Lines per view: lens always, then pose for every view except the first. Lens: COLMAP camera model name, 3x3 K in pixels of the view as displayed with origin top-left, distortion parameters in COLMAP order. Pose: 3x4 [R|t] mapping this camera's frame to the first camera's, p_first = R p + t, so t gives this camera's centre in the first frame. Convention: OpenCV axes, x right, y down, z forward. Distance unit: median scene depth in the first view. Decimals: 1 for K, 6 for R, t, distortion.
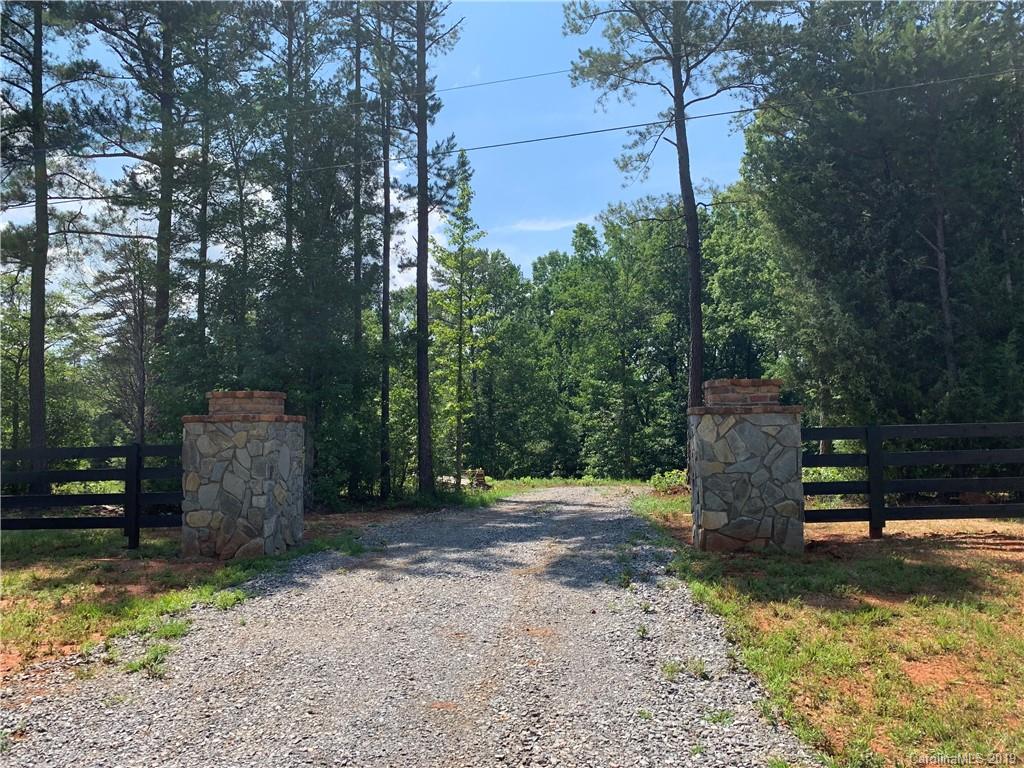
lens RADIAL K [[774.2, 0, 510.7], [0, 774.2, 379.0], [0, 0, 1]] dist [0.022170, 0.006477]
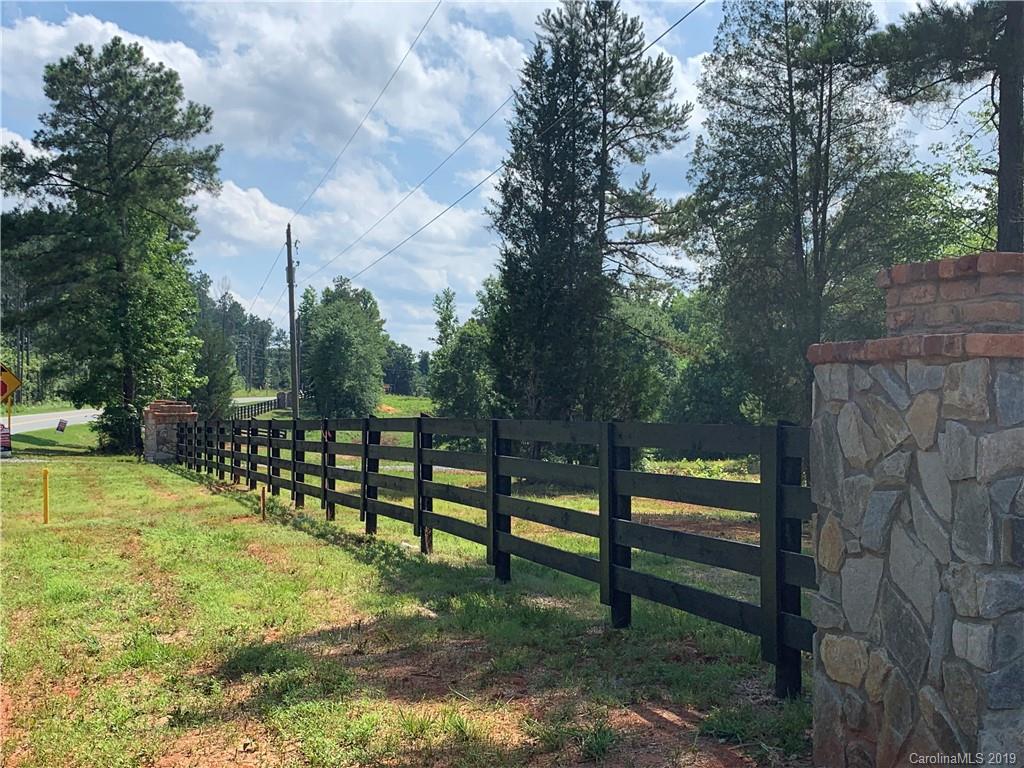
lens RADIAL K [[1297.9, 0, 511.8], [0, 1297.9, 382.5], [0, 0, 1]] dist [0.017963, 0.000000]
pose [[0.468085, 0.009988, -0.883627, 0.008968], [0.040390, 0.998649, 0.032684, 0.025836], [0.882760, -0.050989, 0.467049, 0.396462]]
